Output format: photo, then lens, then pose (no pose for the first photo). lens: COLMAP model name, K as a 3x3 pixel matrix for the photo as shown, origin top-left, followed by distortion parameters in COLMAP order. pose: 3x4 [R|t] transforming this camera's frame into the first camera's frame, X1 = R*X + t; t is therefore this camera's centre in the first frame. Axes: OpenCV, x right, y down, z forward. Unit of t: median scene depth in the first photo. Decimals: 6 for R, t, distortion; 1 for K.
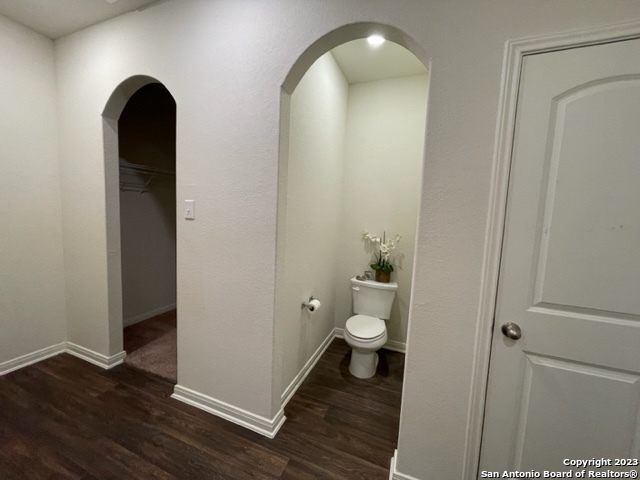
lens RADIAL K [[258.8, 0, 318.3], [0, 258.8, 239.2], [0, 0, 1]] dist [-0.003616, -0.000278]
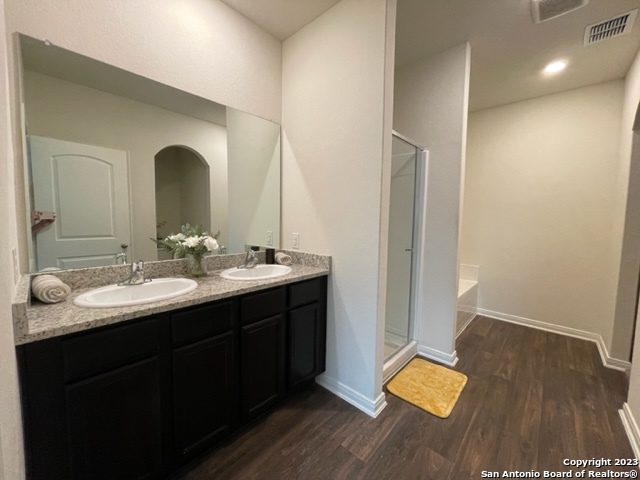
lens RADIAL K [[258.8, 0, 317.8], [0, 258.8, 242.5], [0, 0, 1]] dist [-0.003616, -0.000278]
pose [[-0.339611, 0.048611, -0.939309, 0.683809], [-0.129785, 0.986689, 0.097988, 0.058473], [0.931569, 0.155186, -0.328781, 0.200191]]
